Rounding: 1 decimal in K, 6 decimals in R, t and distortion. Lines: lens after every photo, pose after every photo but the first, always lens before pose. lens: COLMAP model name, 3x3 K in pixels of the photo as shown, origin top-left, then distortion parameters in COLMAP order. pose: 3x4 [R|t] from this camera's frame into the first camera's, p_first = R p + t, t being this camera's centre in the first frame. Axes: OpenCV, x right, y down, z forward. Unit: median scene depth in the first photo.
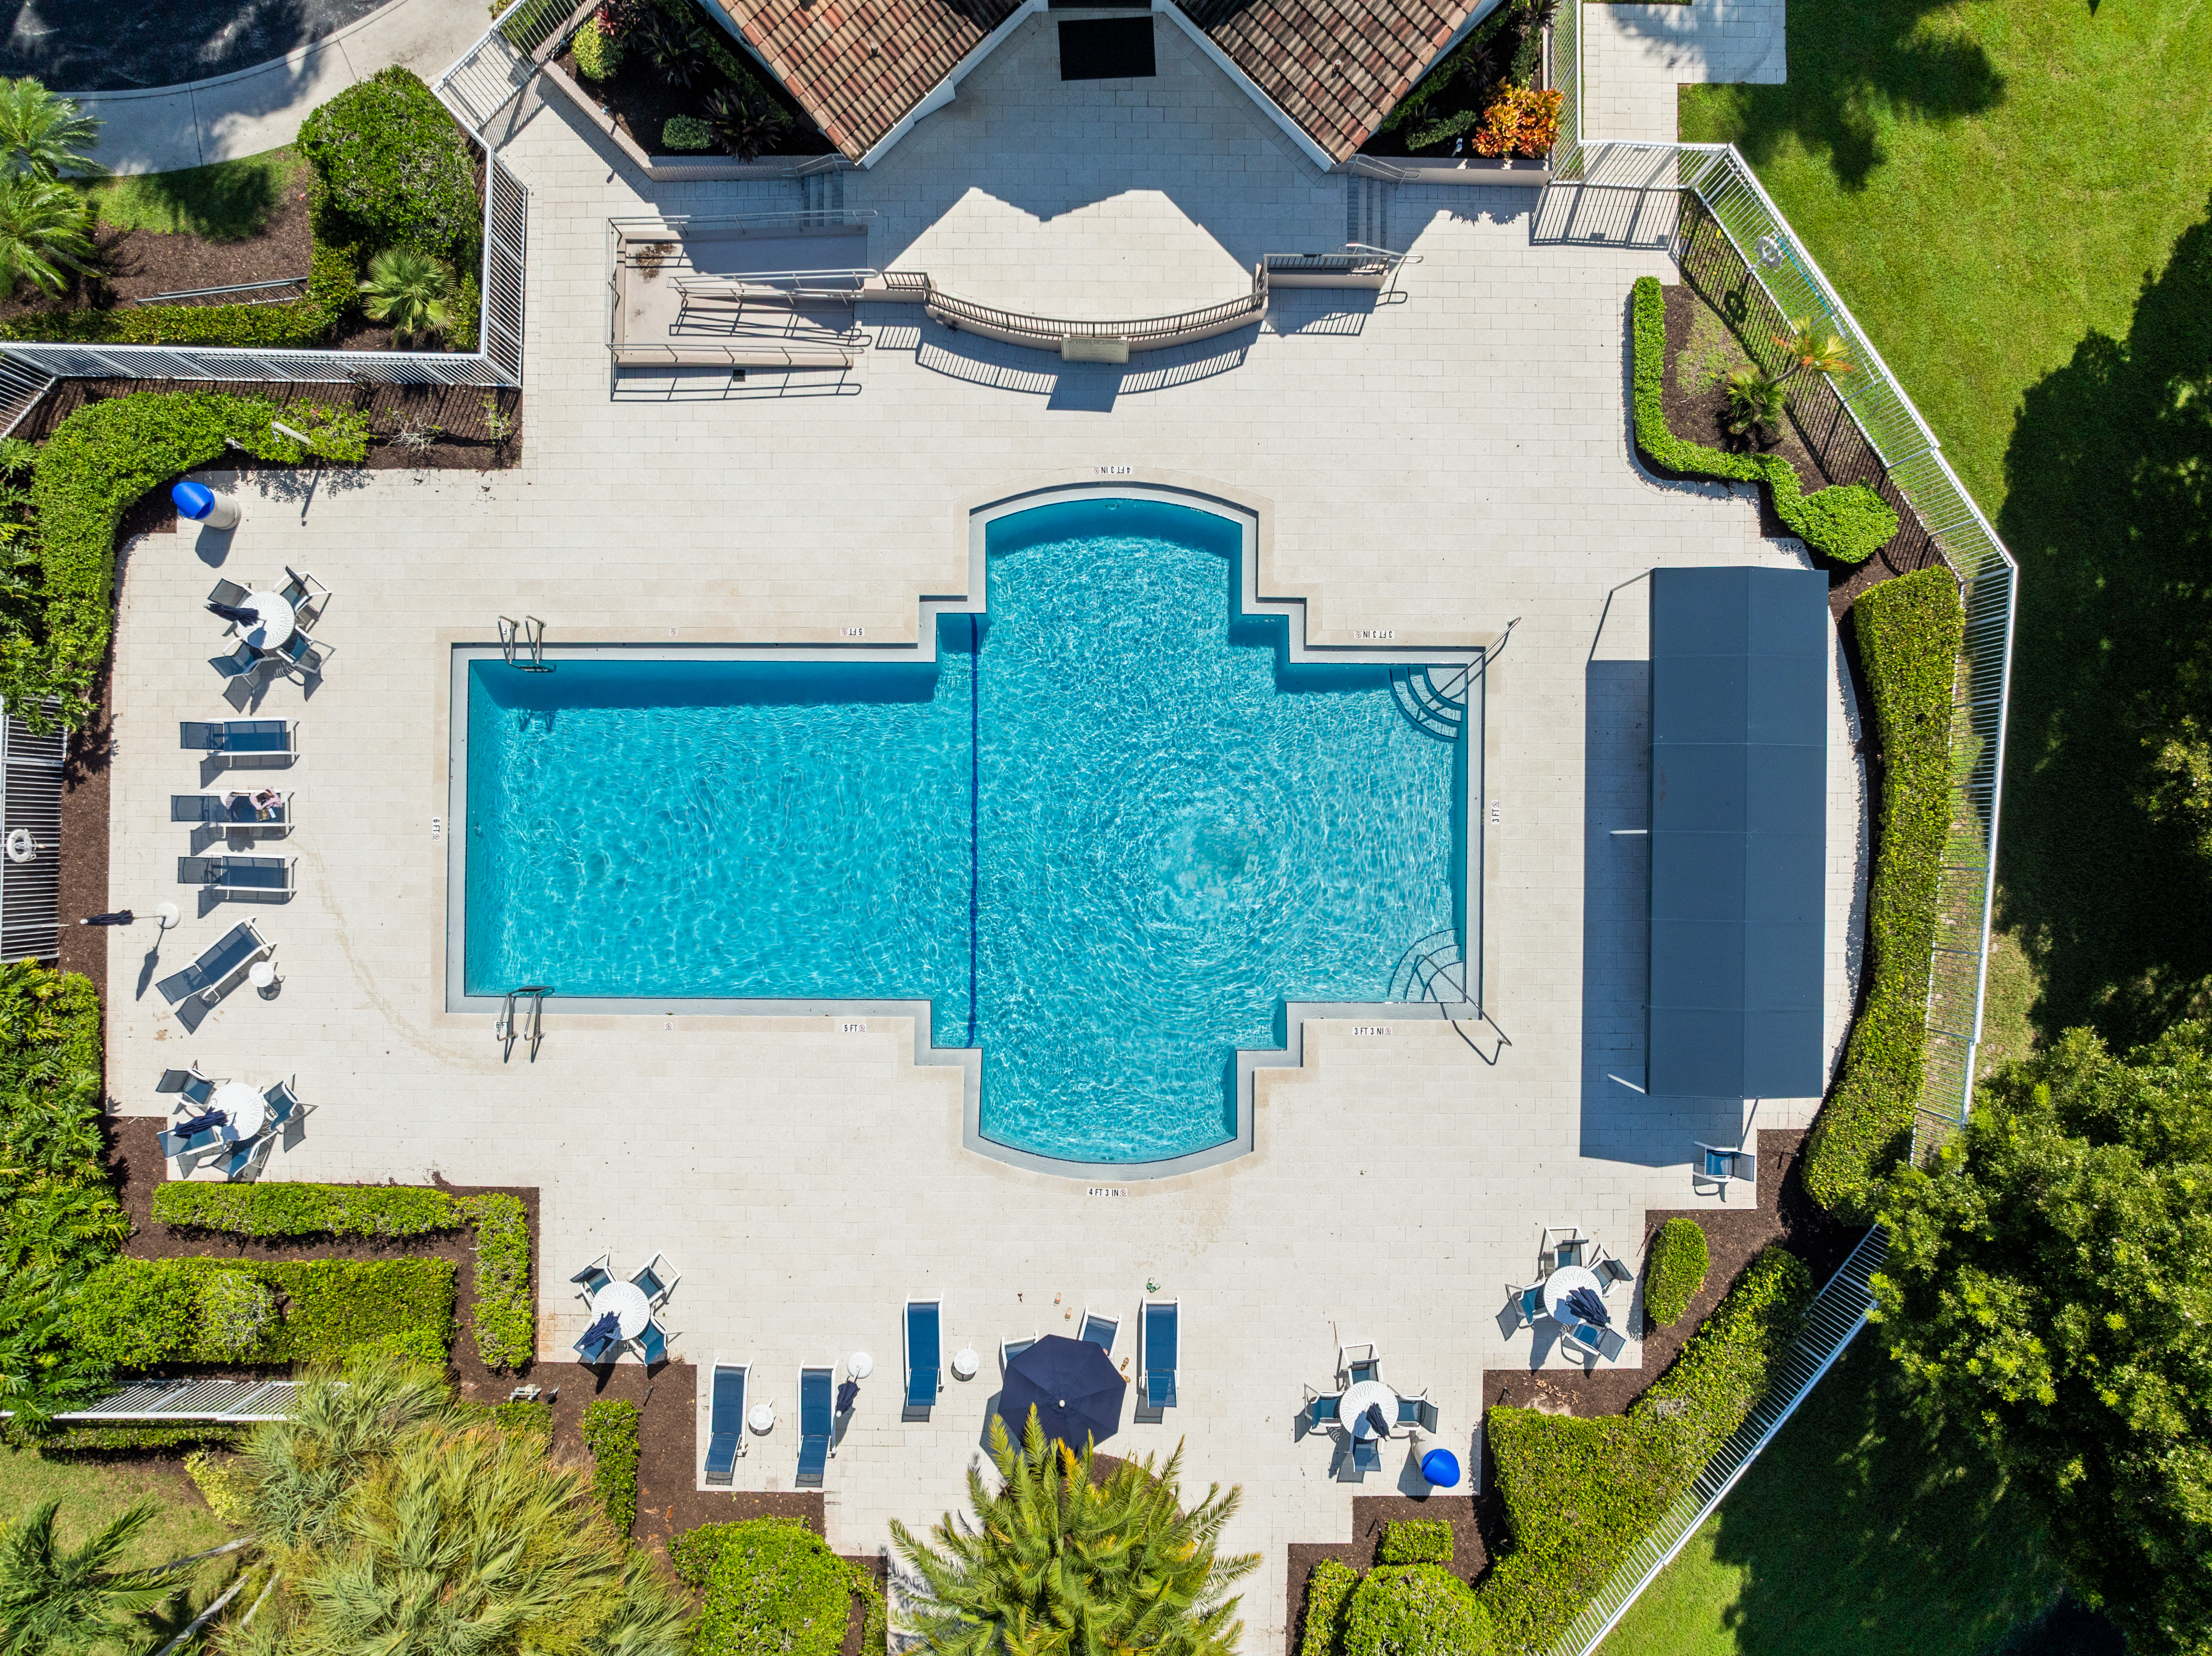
lens RADIAL K [[1578.5, 0, 1106.0], [0, 1578.5, 828.0], [0, 0, 1]] dist [-0.018720, -0.004648]
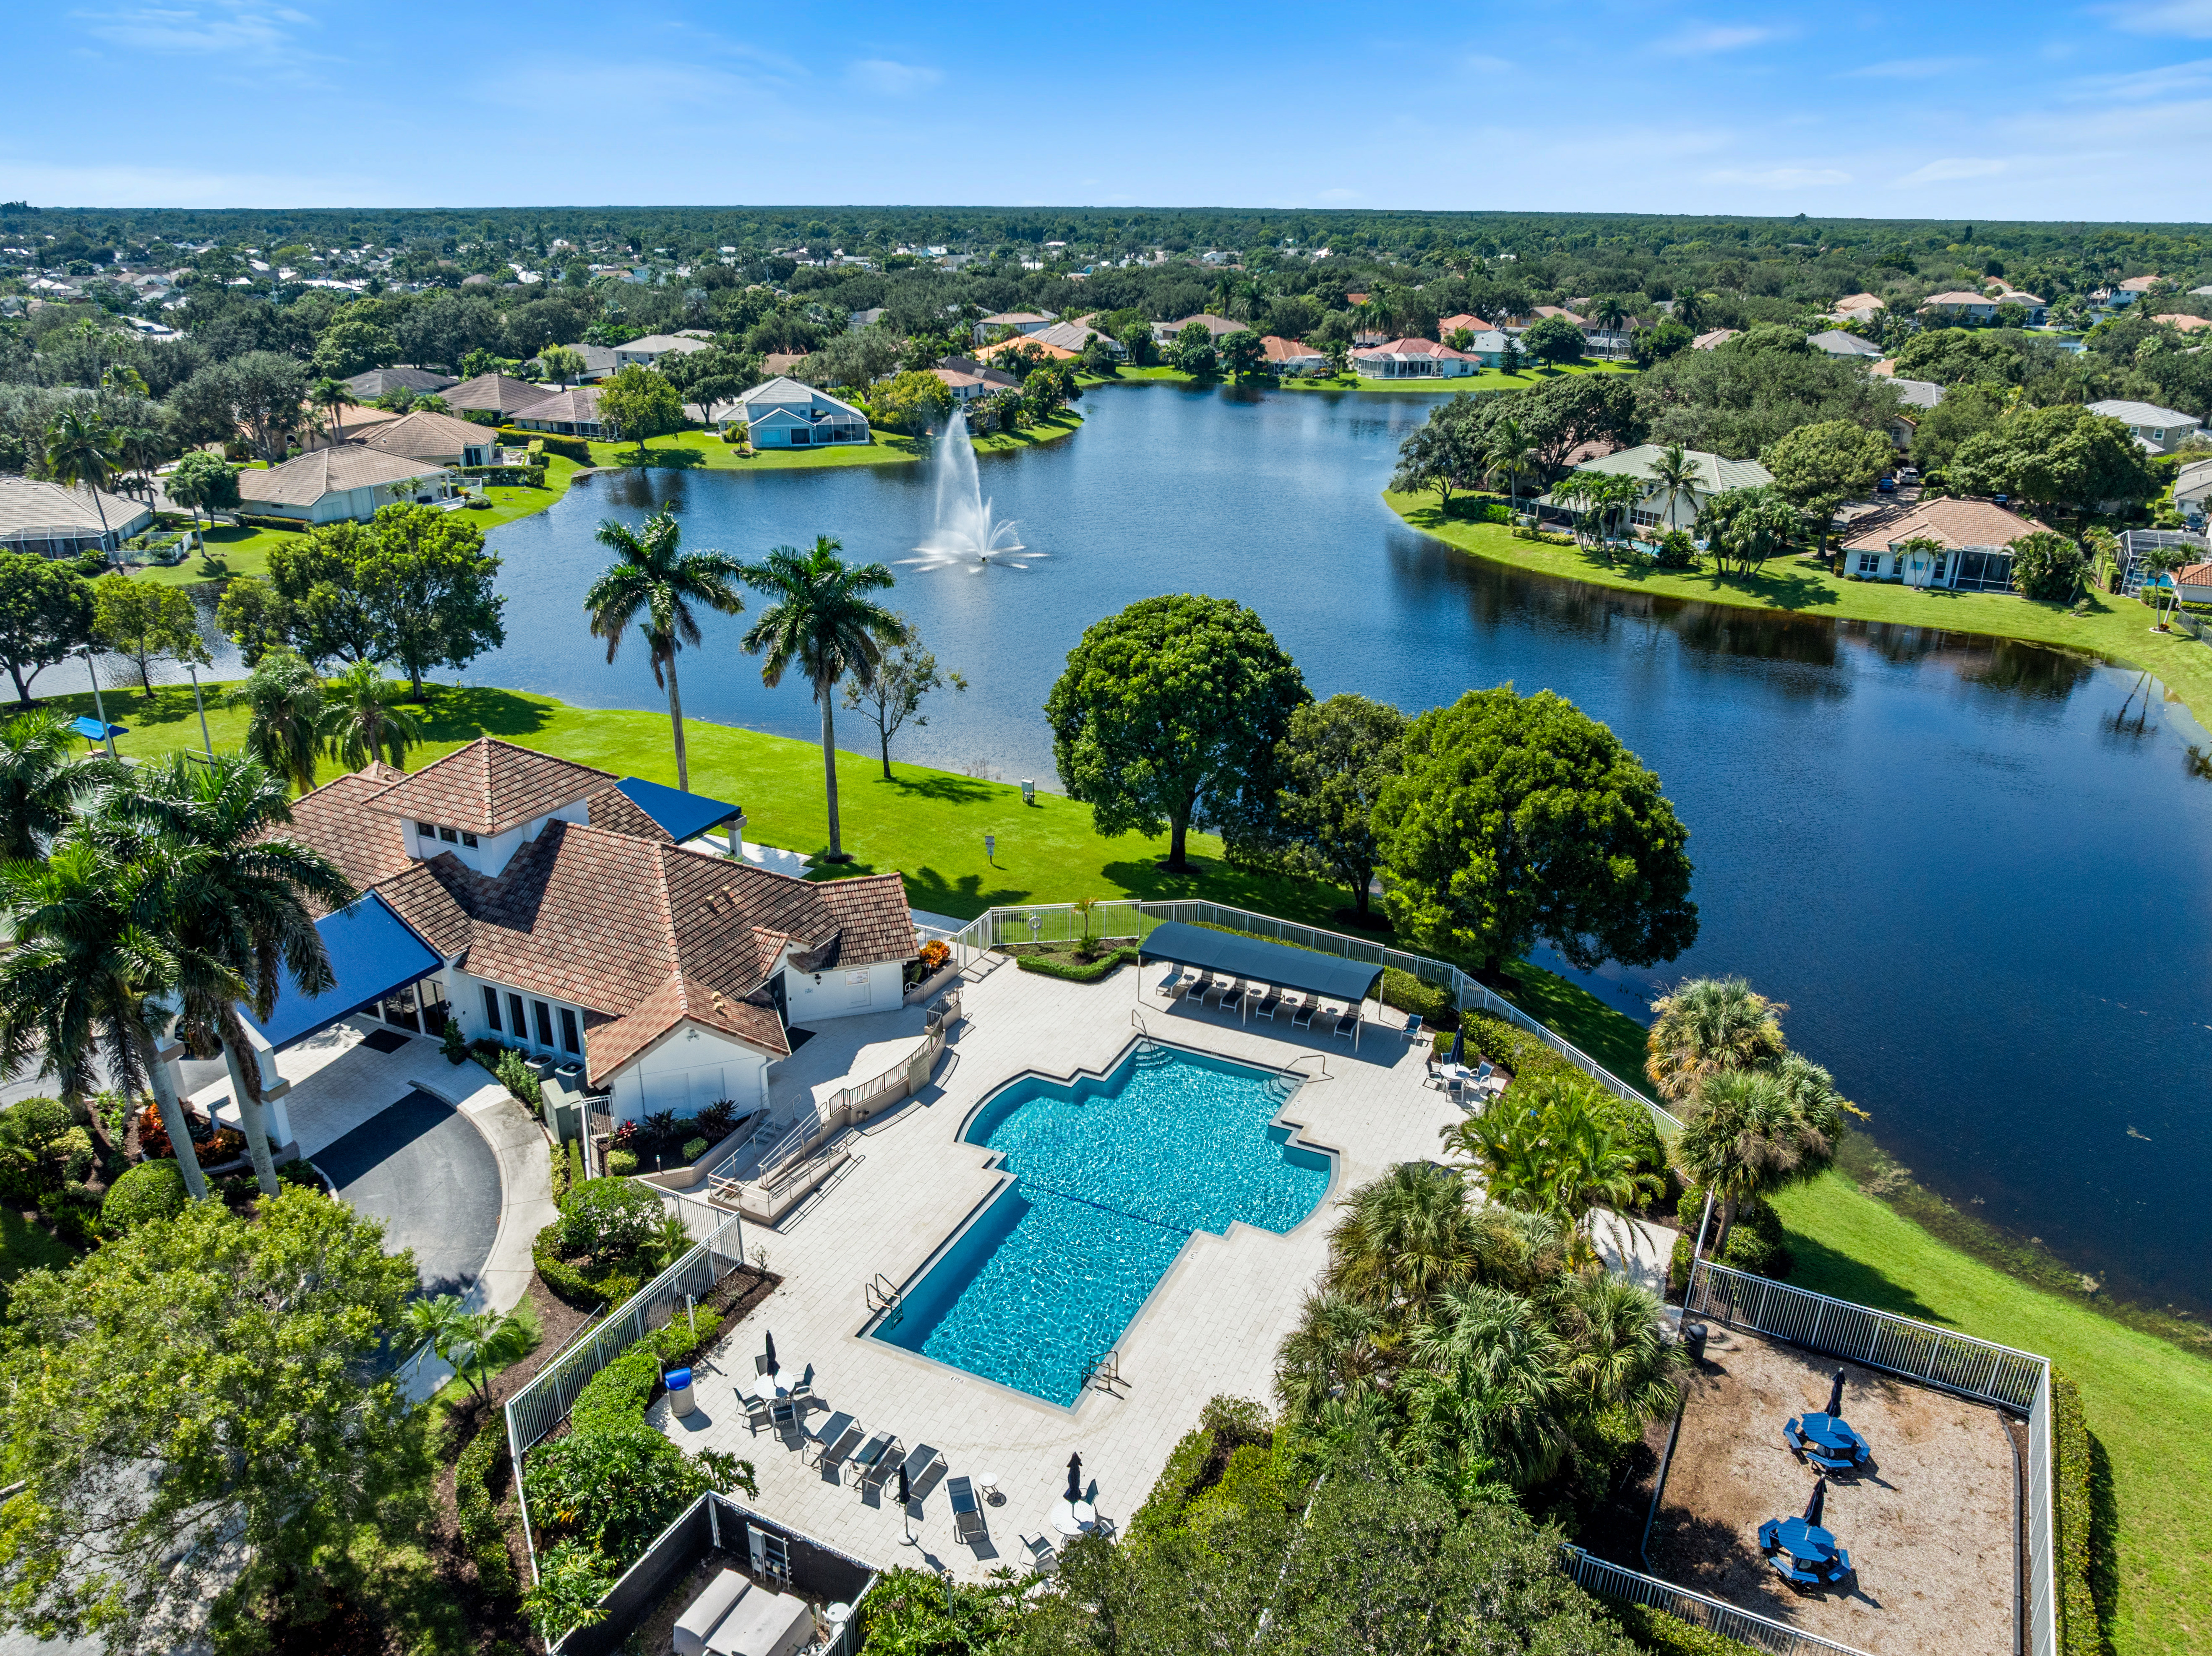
lens RADIAL K [[1578.5, 0, 1106.0], [0, 1578.5, 828.0], [0, 0, 1]] dist [-0.018720, -0.004648]
pose [[0.428769, -0.337196, 0.838127, -1.419047], [0.902894, 0.191428, -0.384887, 0.590517], [-0.030659, 0.921767, 0.386531, -0.045381]]
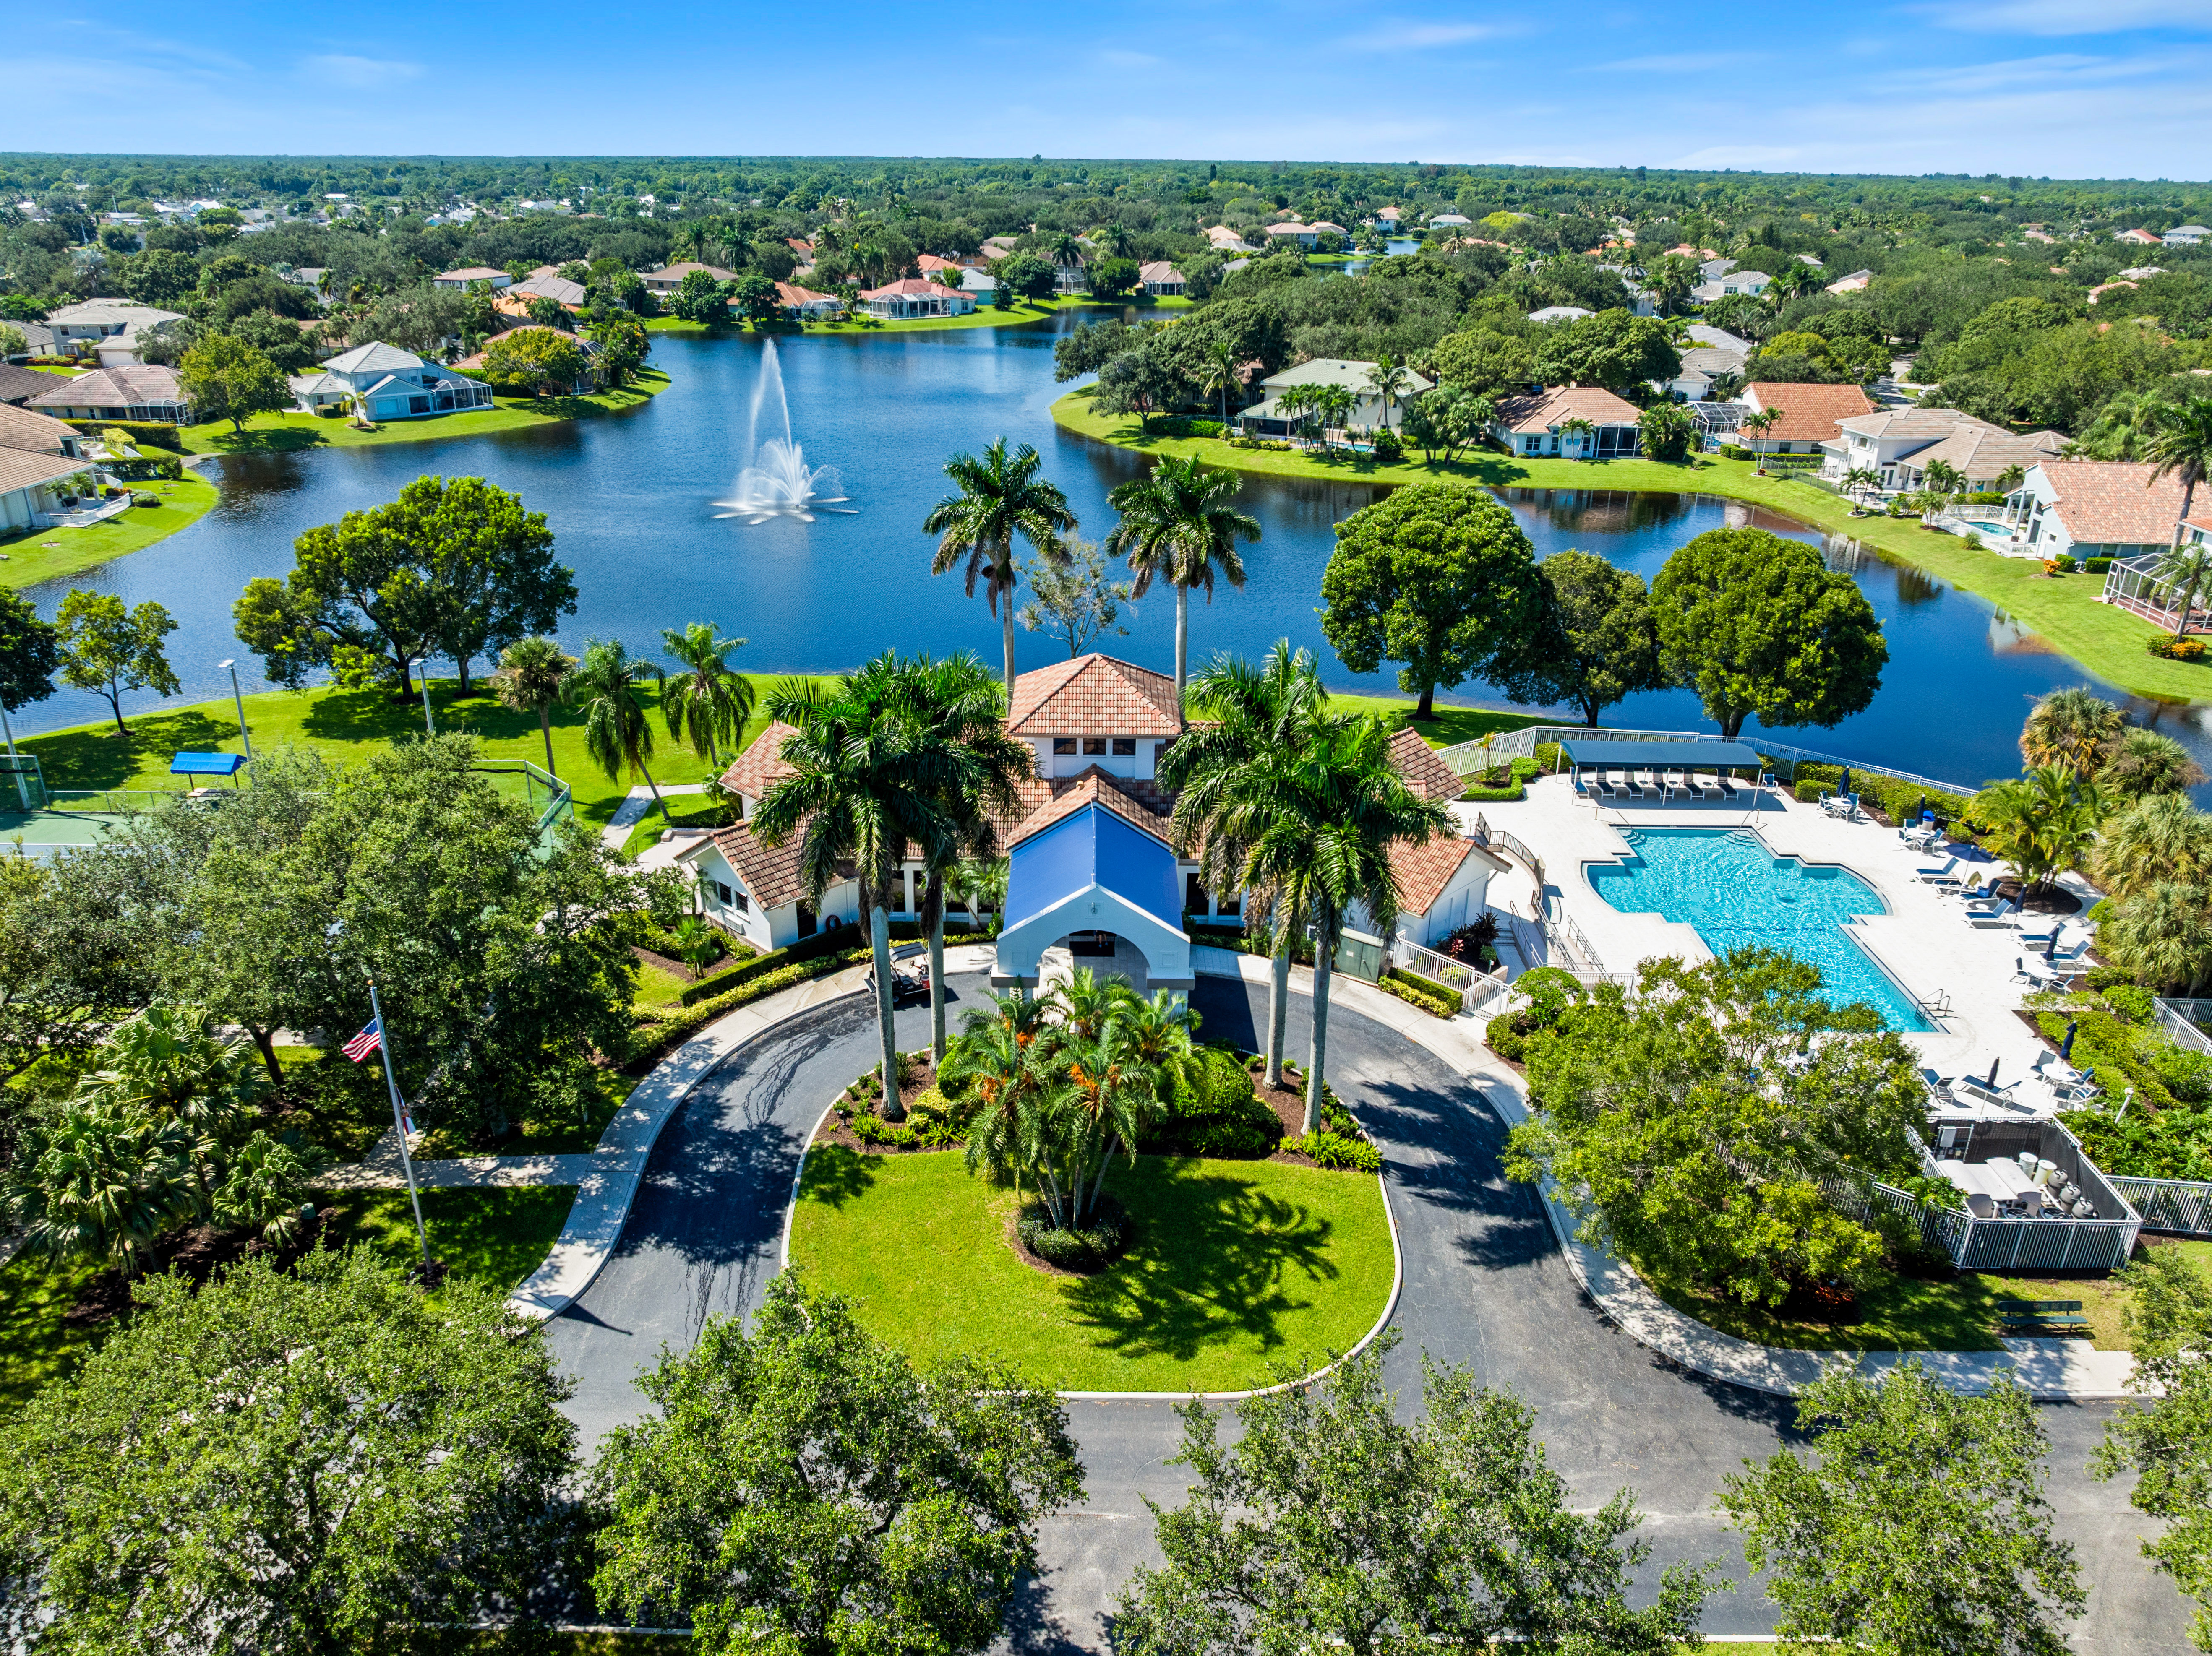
lens RADIAL K [[1578.5, 0, 1106.0], [0, 1578.5, 828.0], [0, 0, 1]] dist [-0.018720, -0.004648]
pose [[-0.008428, -0.400493, 0.916261, -2.102684], [0.999188, 0.032721, 0.023493, -0.978884], [-0.039390, 0.915716, 0.399892, 0.011511]]
